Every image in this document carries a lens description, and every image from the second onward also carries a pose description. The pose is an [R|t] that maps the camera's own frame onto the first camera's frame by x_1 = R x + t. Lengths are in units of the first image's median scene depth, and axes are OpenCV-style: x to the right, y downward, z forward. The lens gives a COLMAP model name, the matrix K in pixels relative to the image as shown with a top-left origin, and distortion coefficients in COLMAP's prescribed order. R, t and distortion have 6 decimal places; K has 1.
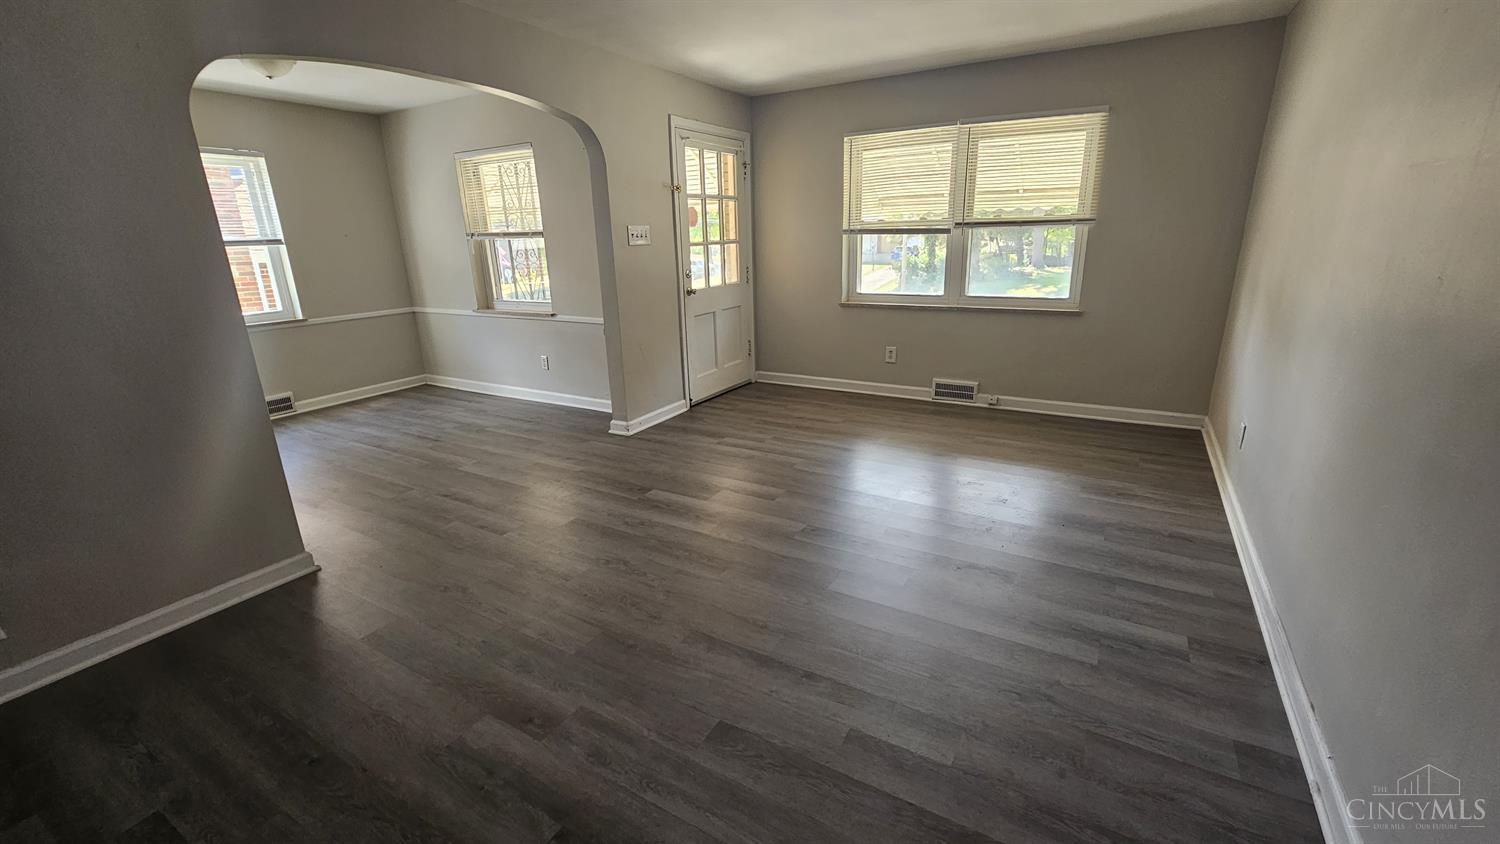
lens RADIAL K [[609.0, 0, 749.8], [0, 609.0, 421.9], [0, 0, 1]] dist [-0.001250, 0.000056]
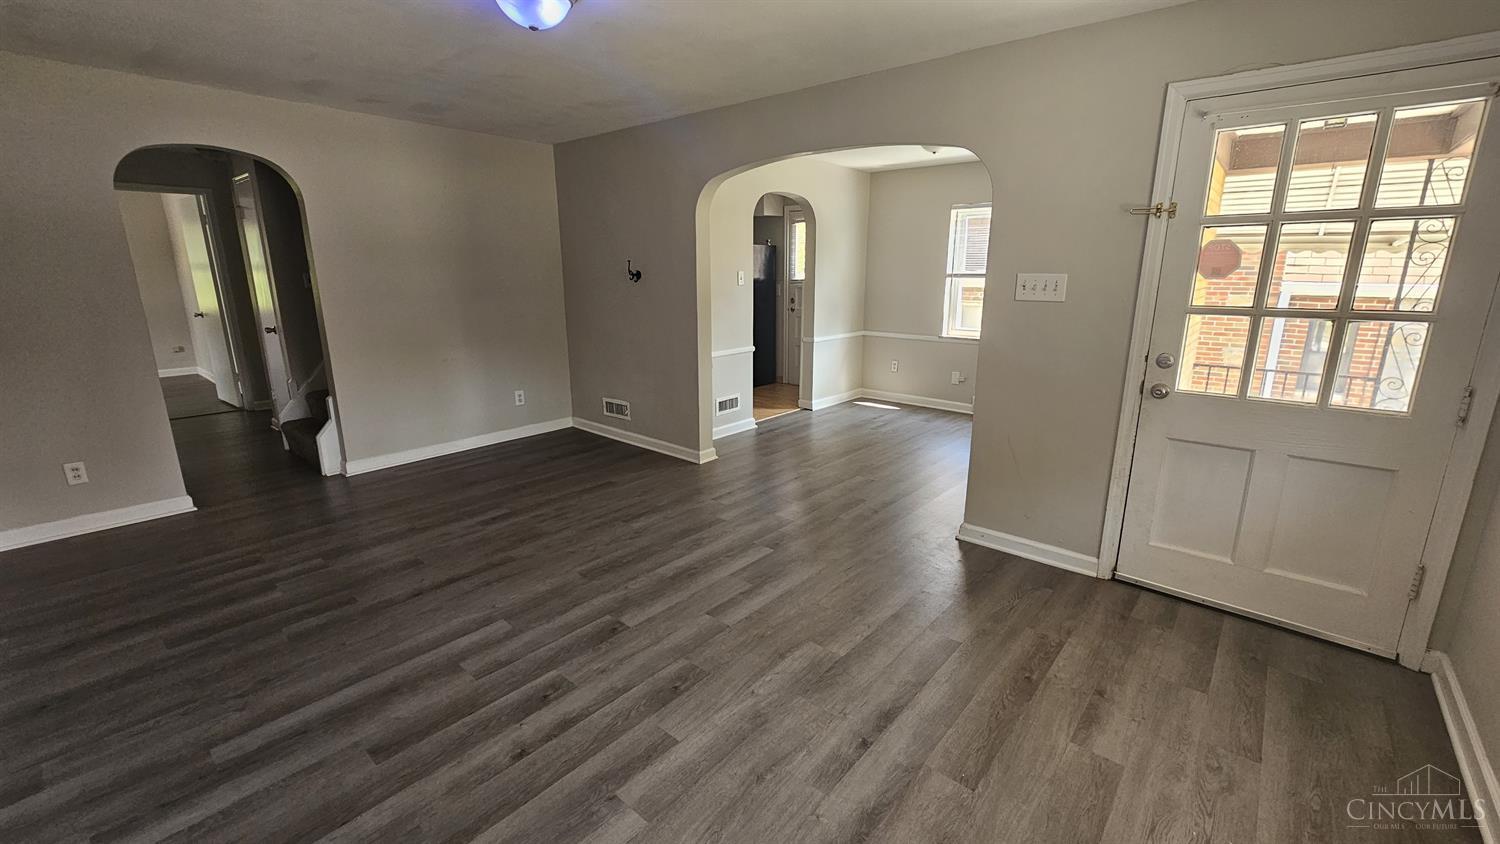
lens RADIAL K [[609.0, 0, 763.1], [0, 609.0, 418.0], [0, 0, 1]] dist [-0.001250, 0.000056]
pose [[-0.162578, 0.257740, -0.952438, 0.521394], [-0.292457, 0.909317, 0.295993, -0.263510], [0.942357, 0.326669, -0.072457, 0.743335]]
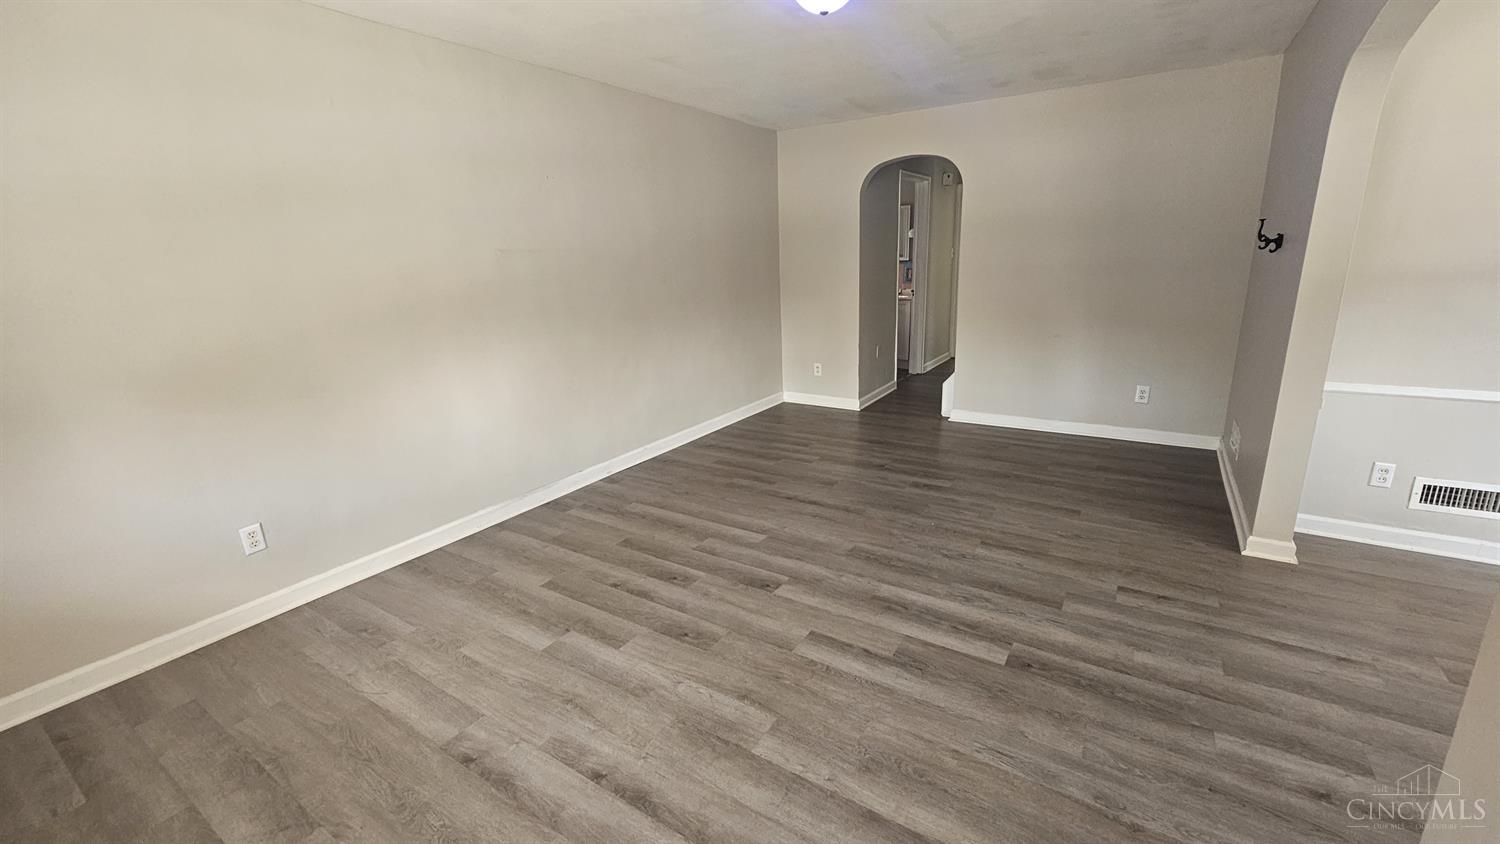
lens RADIAL K [[609.0, 0, 762.4], [0, 609.0, 419.5], [0, 0, 1]] dist [-0.001250, 0.000056]
pose [[-0.998033, 0.048319, 0.039951, 0.040534], [0.062229, 0.841085, 0.537312, -0.342273], [-0.007640, 0.538741, -0.842437, 1.051544]]
